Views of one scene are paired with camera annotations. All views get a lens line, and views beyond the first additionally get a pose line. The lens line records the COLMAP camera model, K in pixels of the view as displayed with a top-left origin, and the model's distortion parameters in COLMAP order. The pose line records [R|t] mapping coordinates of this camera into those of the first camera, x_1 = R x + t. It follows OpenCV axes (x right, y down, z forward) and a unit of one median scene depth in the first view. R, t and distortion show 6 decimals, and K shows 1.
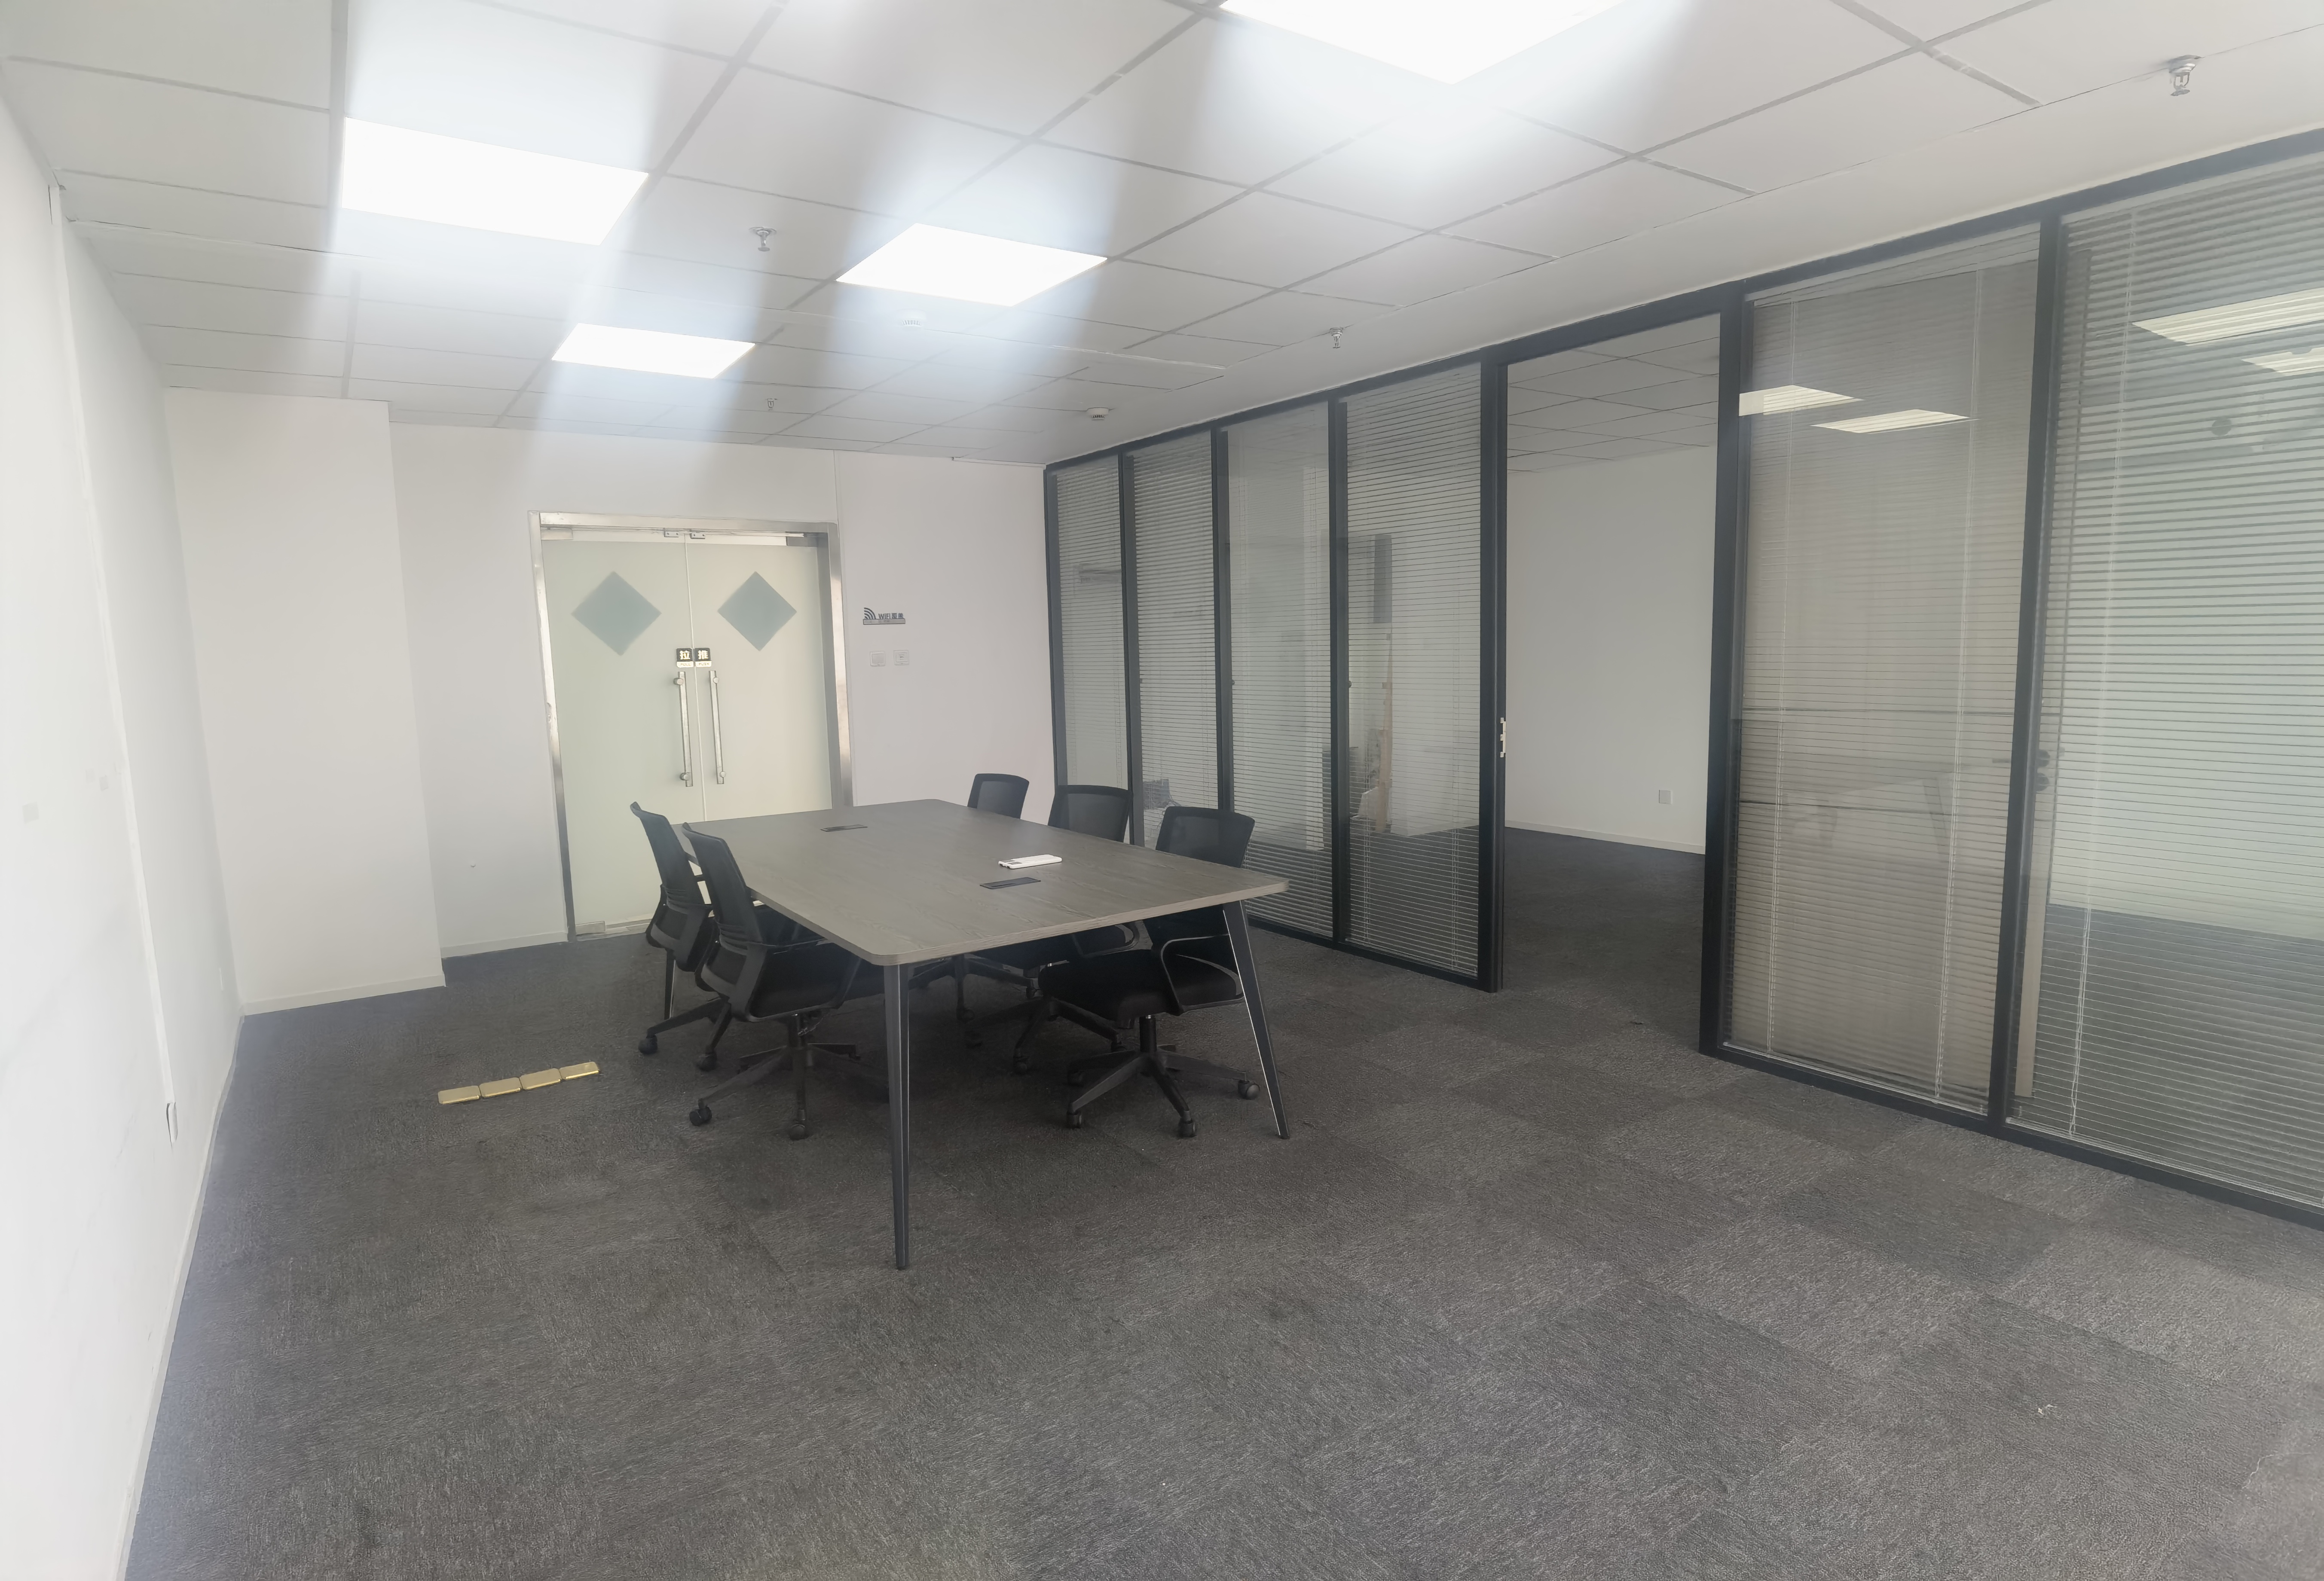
lens RADIAL K [[1209.5, 0, 1159.6], [0, 1209.5, 795.5], [0, 0, 1]] dist [-0.023999, 0.001442]
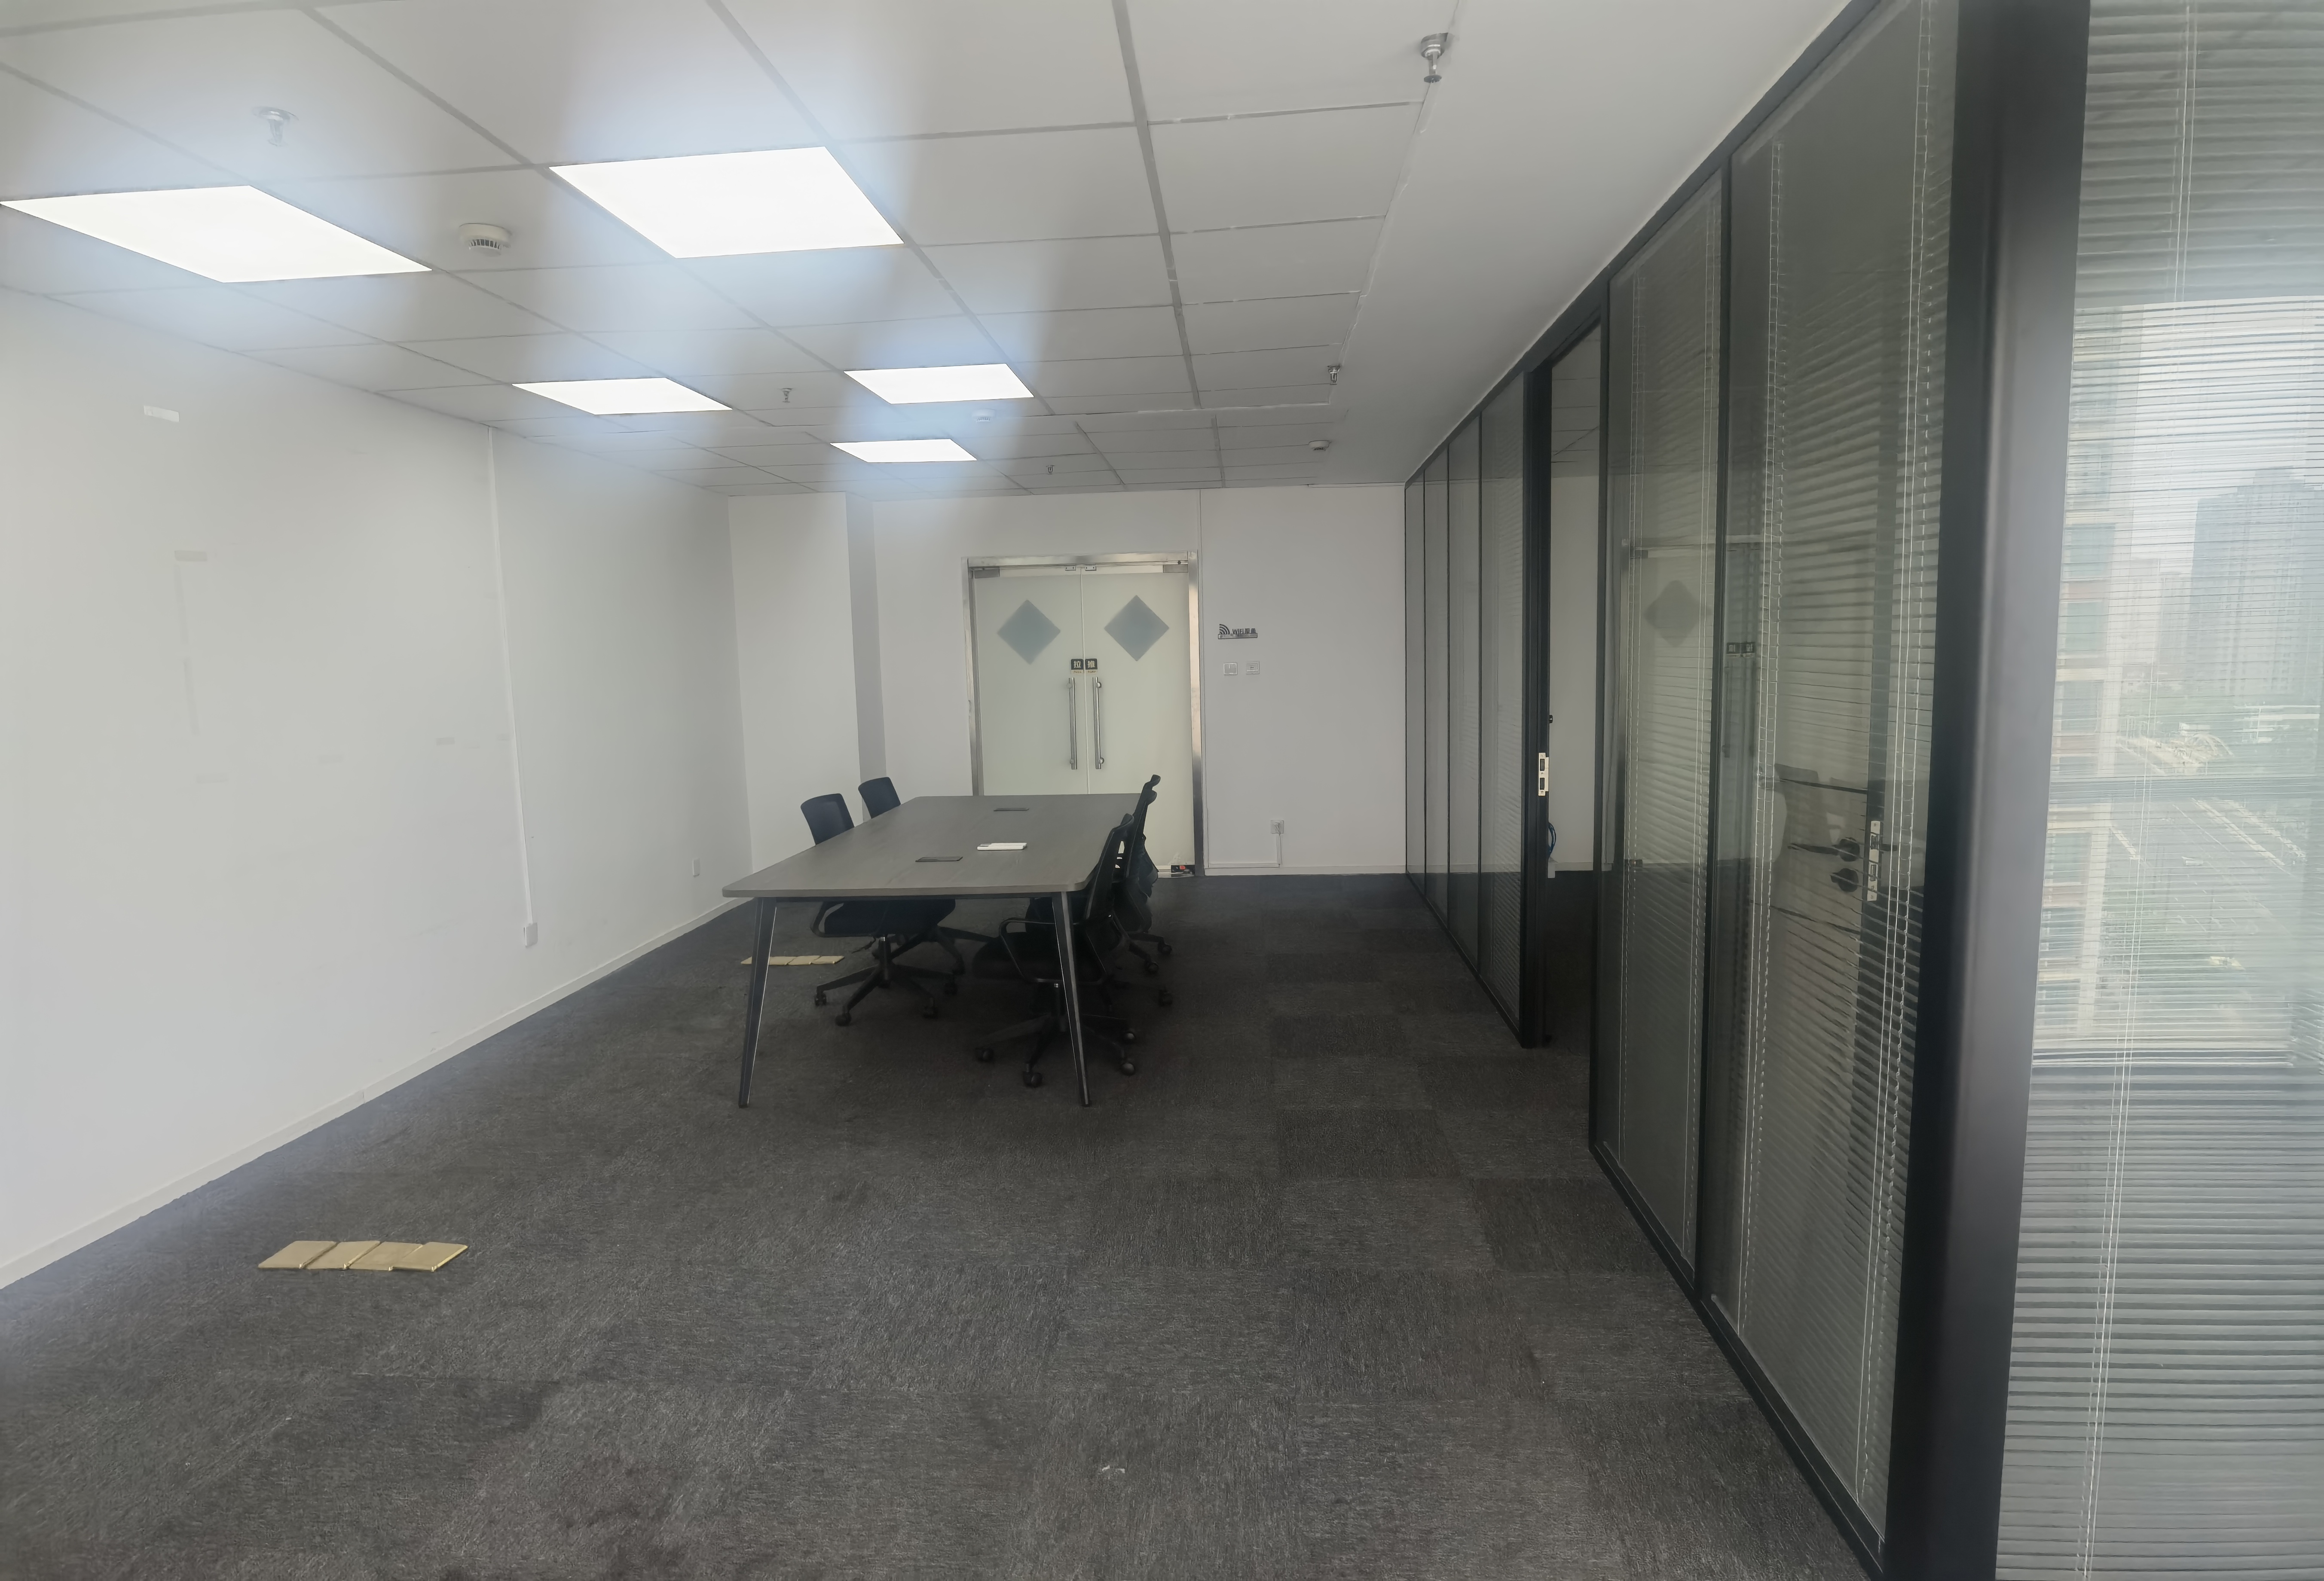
lens RADIAL K [[1209.5, 0, 1159.6], [0, 1209.5, 795.5], [0, 0, 1]] dist [-0.023999, 0.001442]
pose [[0.780528, 0.079997, -0.619982, 0.547691], [-0.075162, 0.996593, 0.033967, -0.035697], [0.620586, 0.020087, 0.783881, 0.087280]]
